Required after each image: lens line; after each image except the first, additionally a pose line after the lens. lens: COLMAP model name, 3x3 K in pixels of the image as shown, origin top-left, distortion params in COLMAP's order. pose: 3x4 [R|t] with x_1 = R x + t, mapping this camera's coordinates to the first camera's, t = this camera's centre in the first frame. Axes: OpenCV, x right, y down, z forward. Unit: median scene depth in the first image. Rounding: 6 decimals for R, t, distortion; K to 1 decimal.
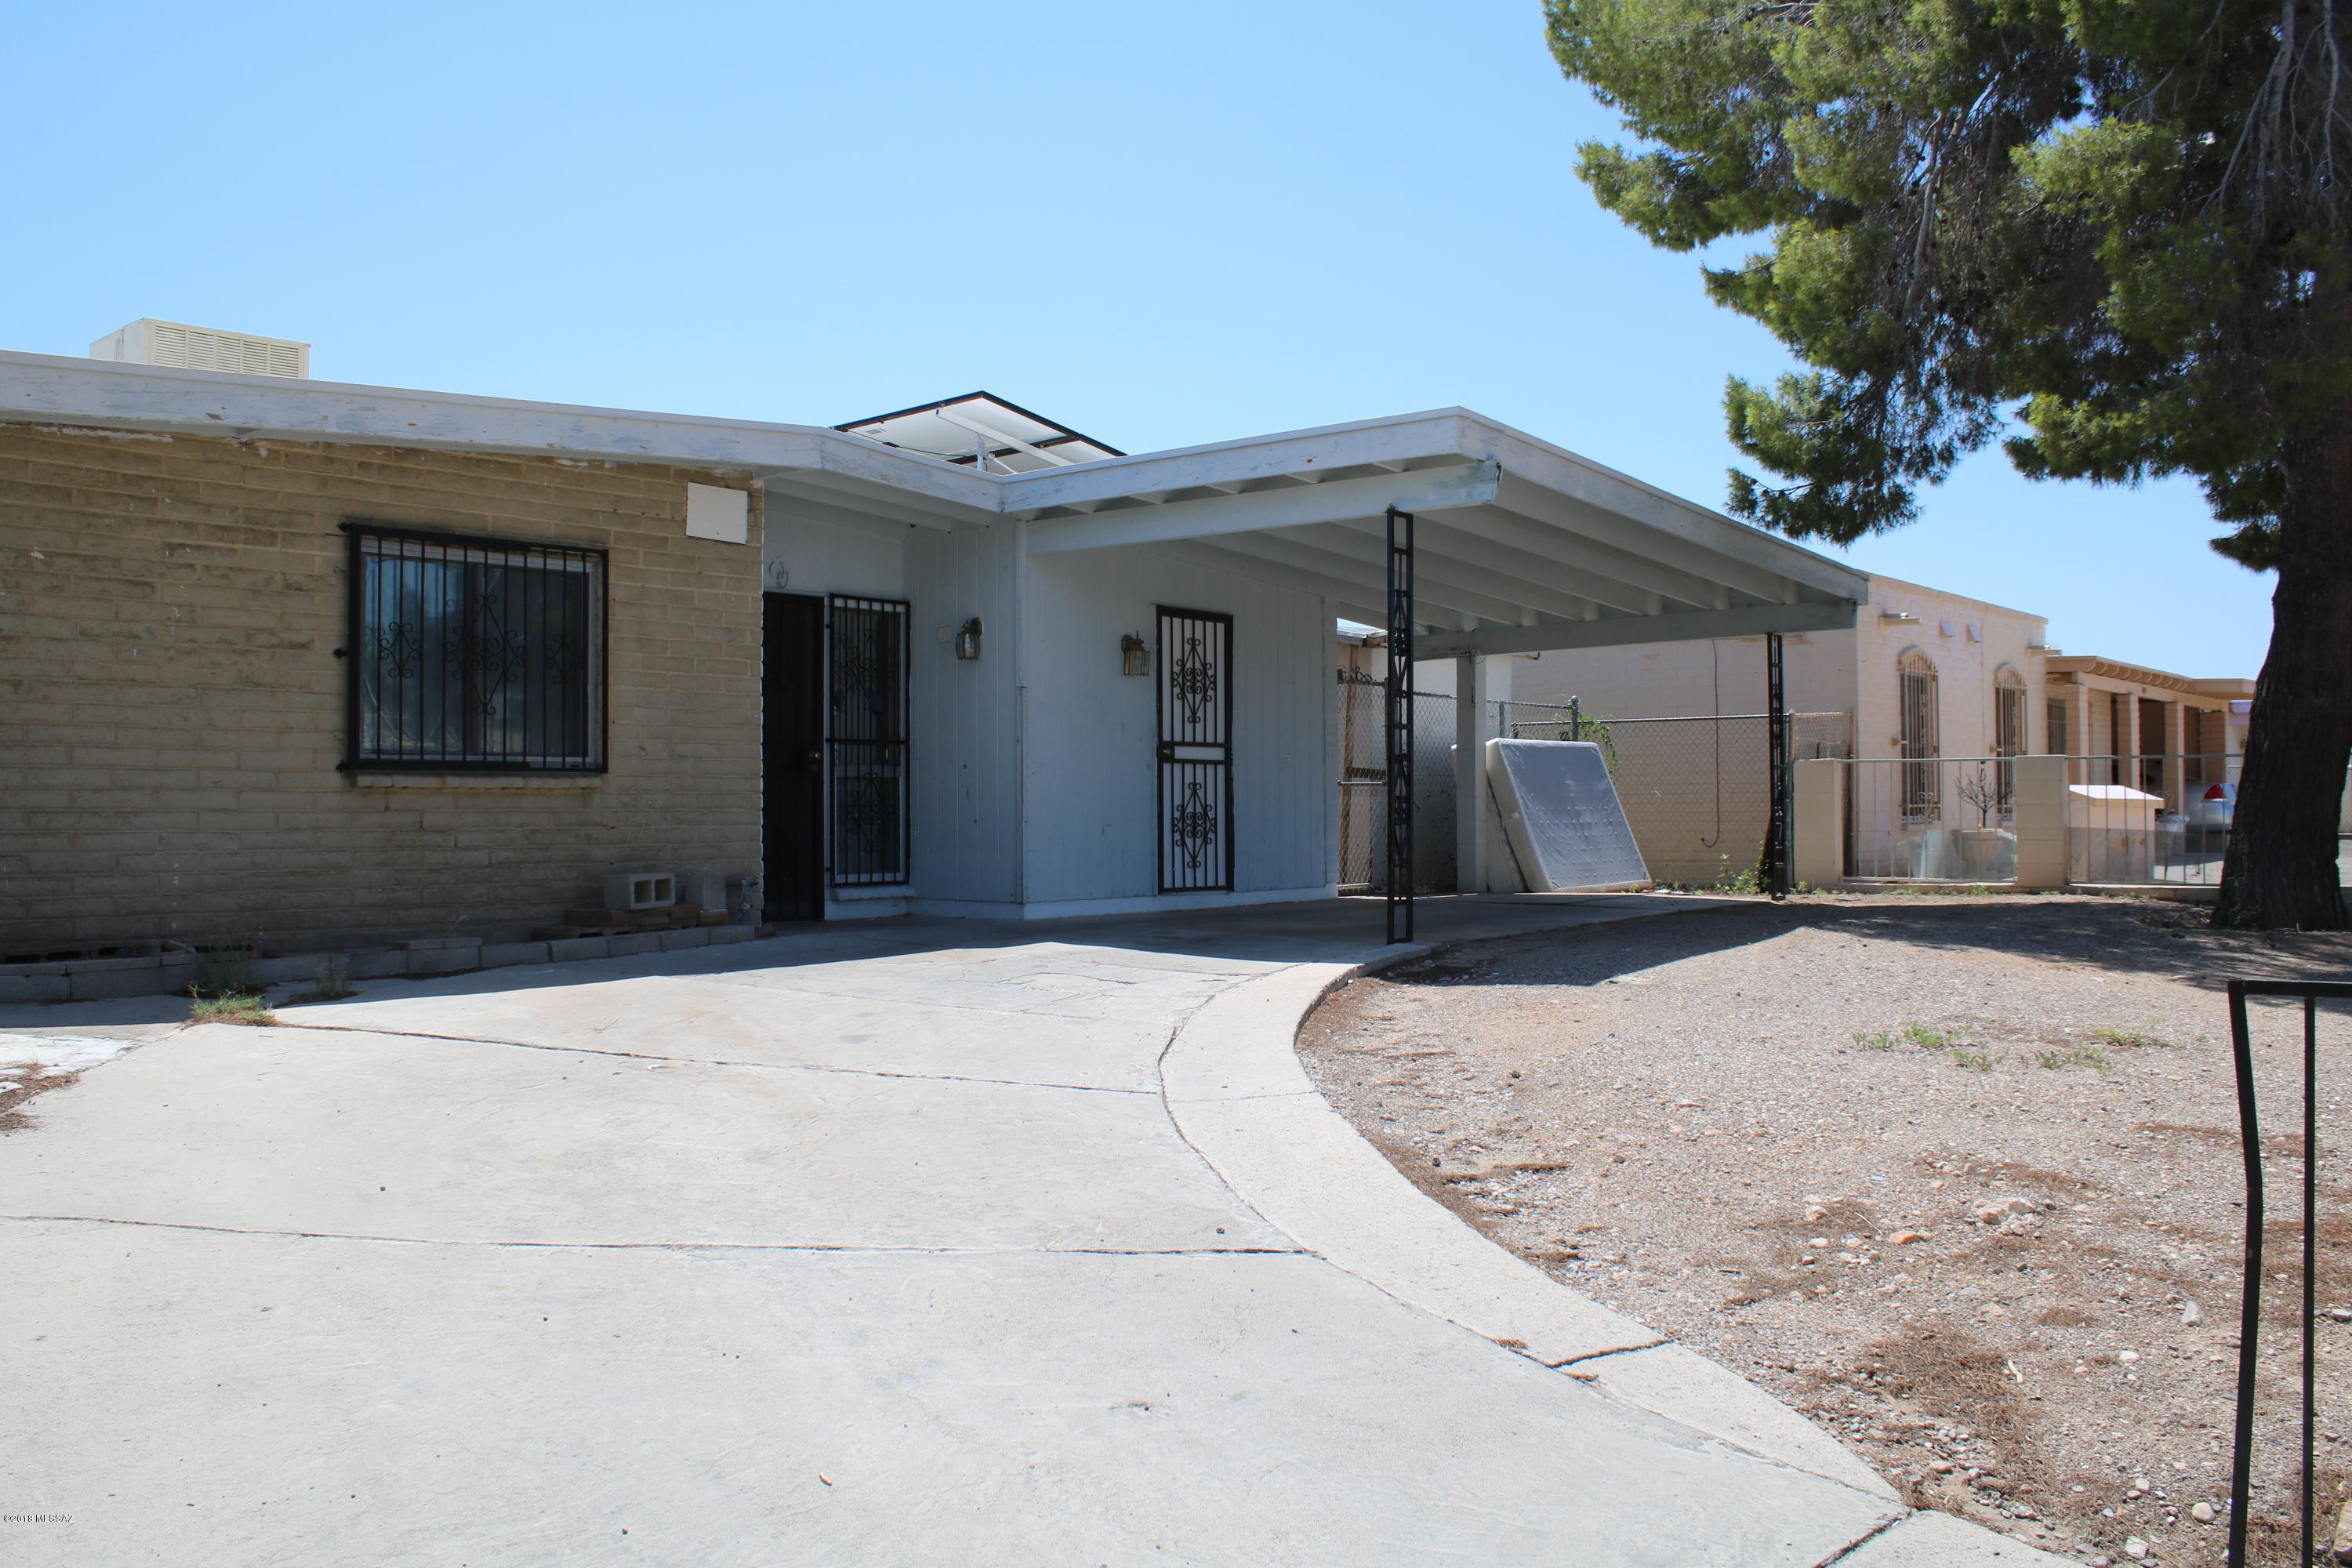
lens RADIAL K [[2017.6, 0, 1190.1], [0, 2017.6, 800.4], [0, 0, 1]] dist [-0.158932, 0.164192]
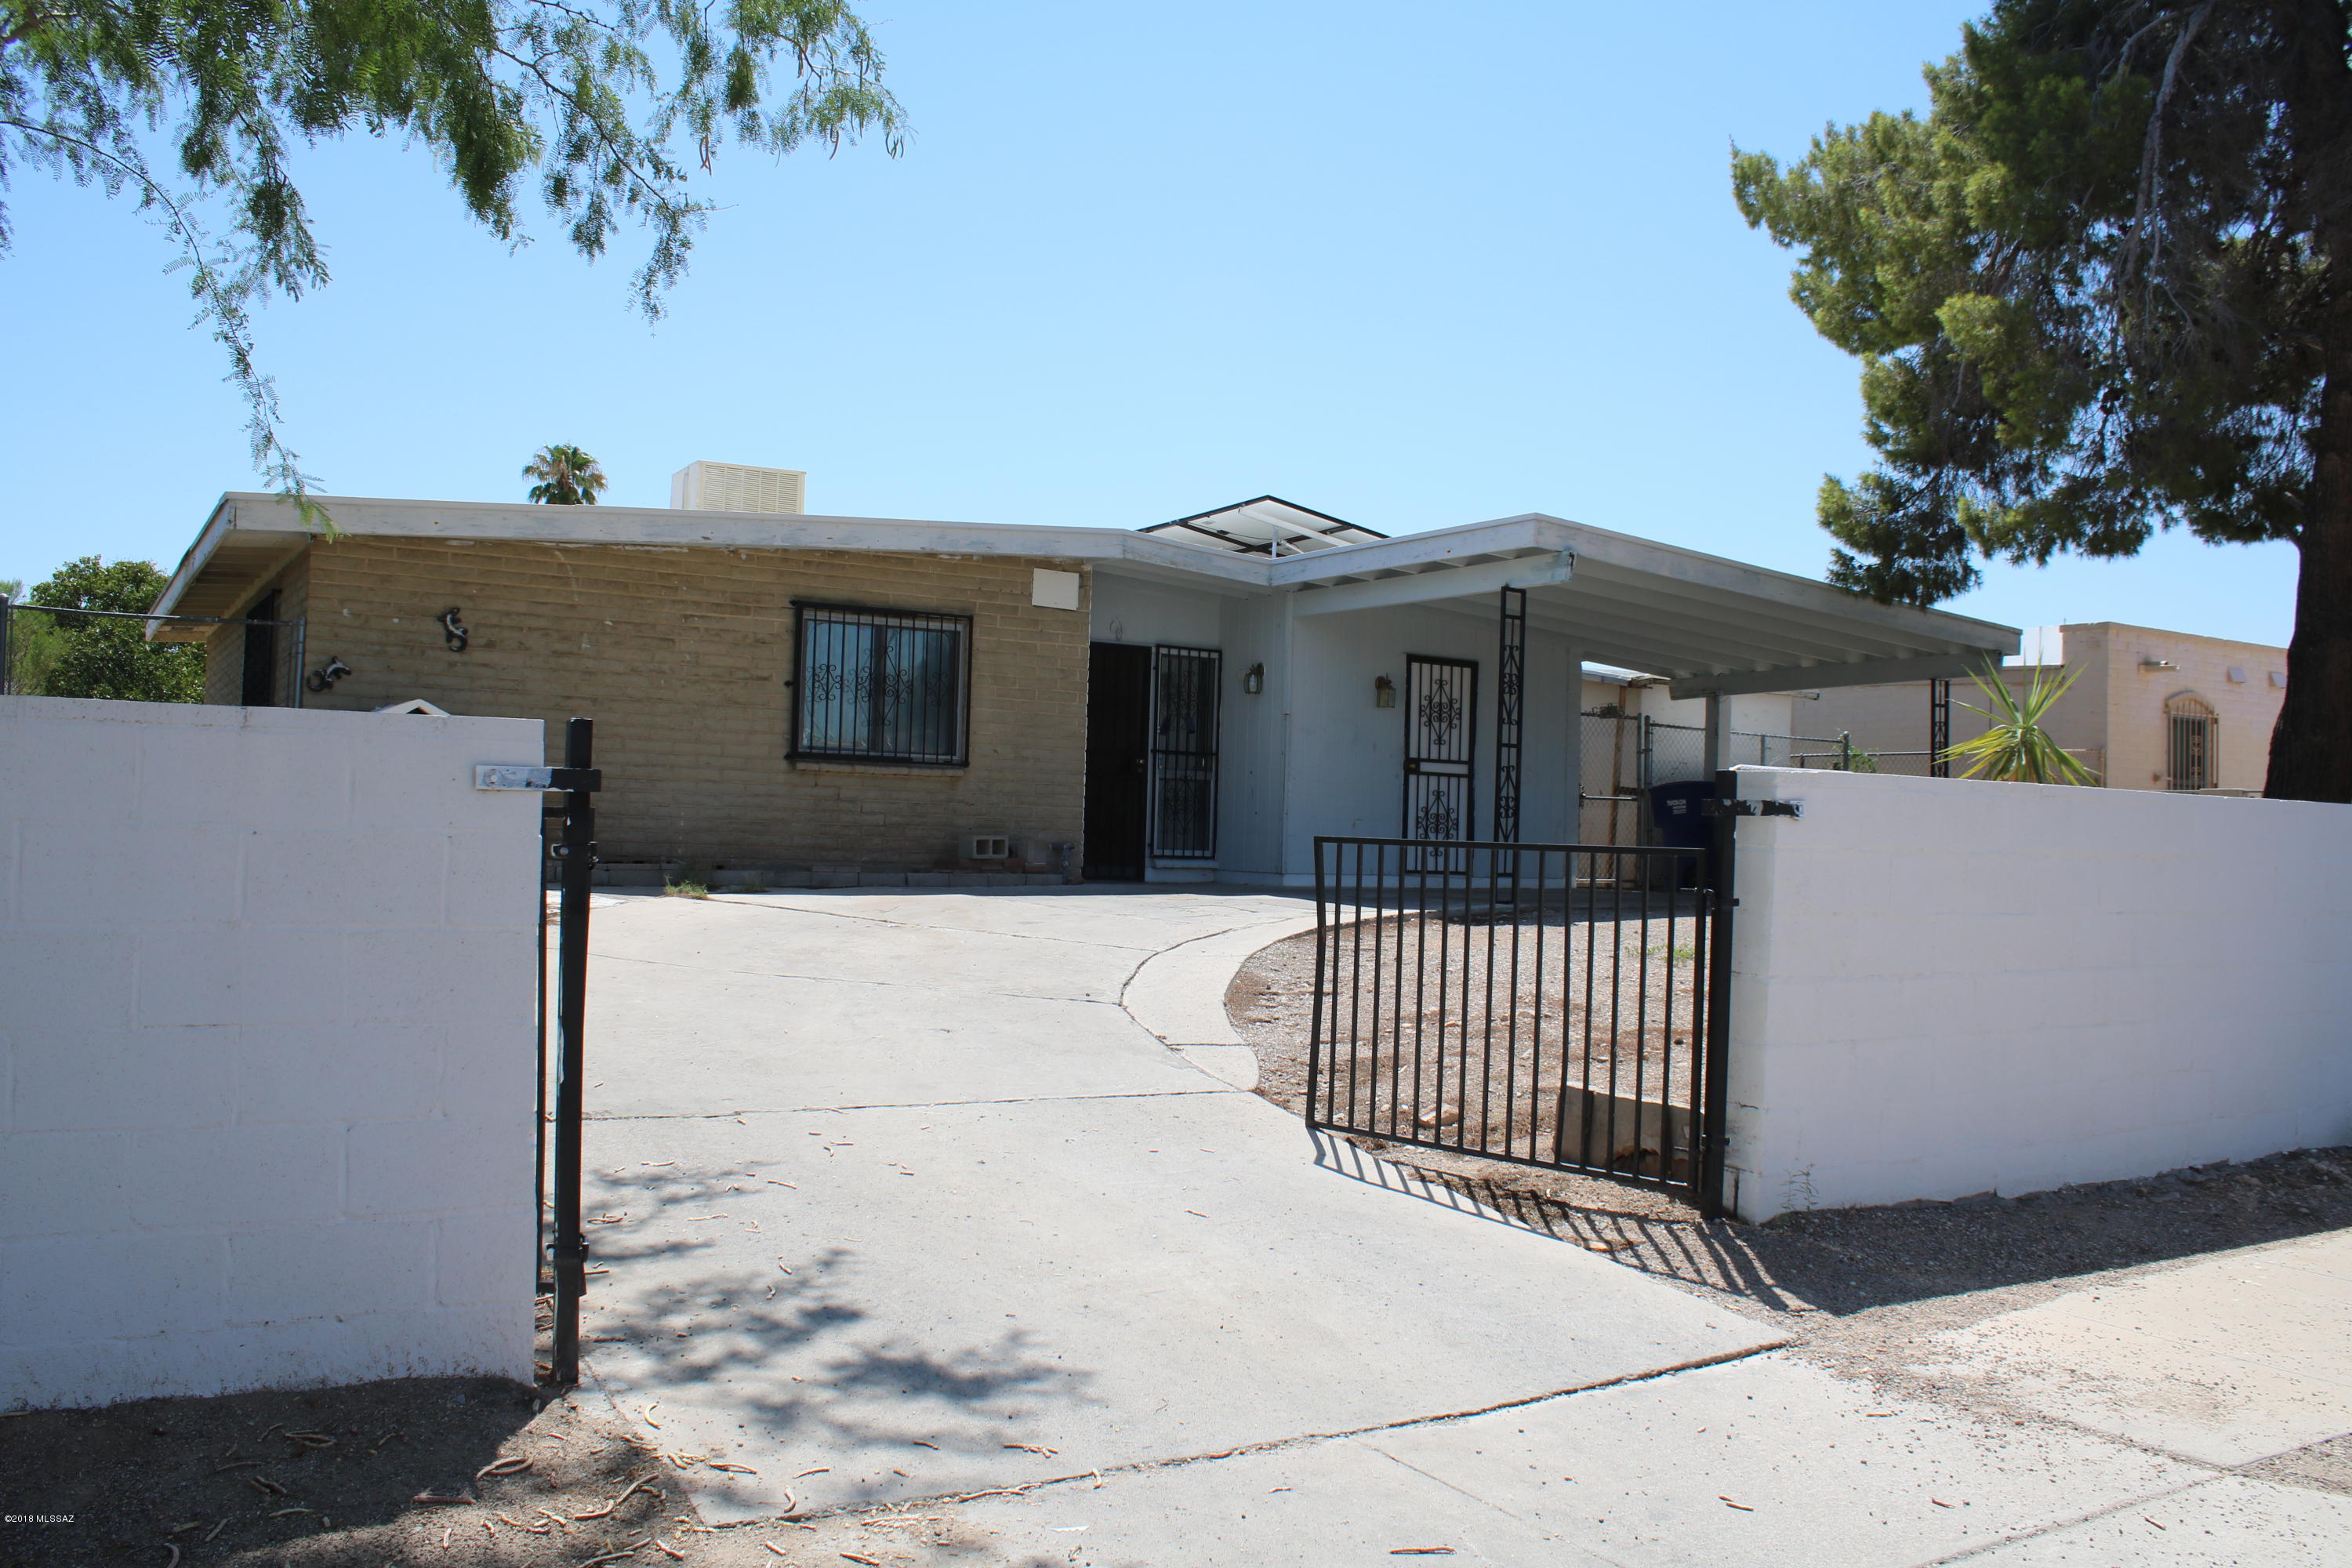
lens RADIAL K [[2017.6, 0, 1176.8], [0, 2017.6, 785.6], [0, 0, 1]] dist [-0.158932, 0.164192]
pose [[0.949580, 0.023182, -0.312667, 0.303257], [-0.031240, 0.999296, -0.020788, 0.024827], [0.311965, 0.029508, 0.949635, -0.346369]]
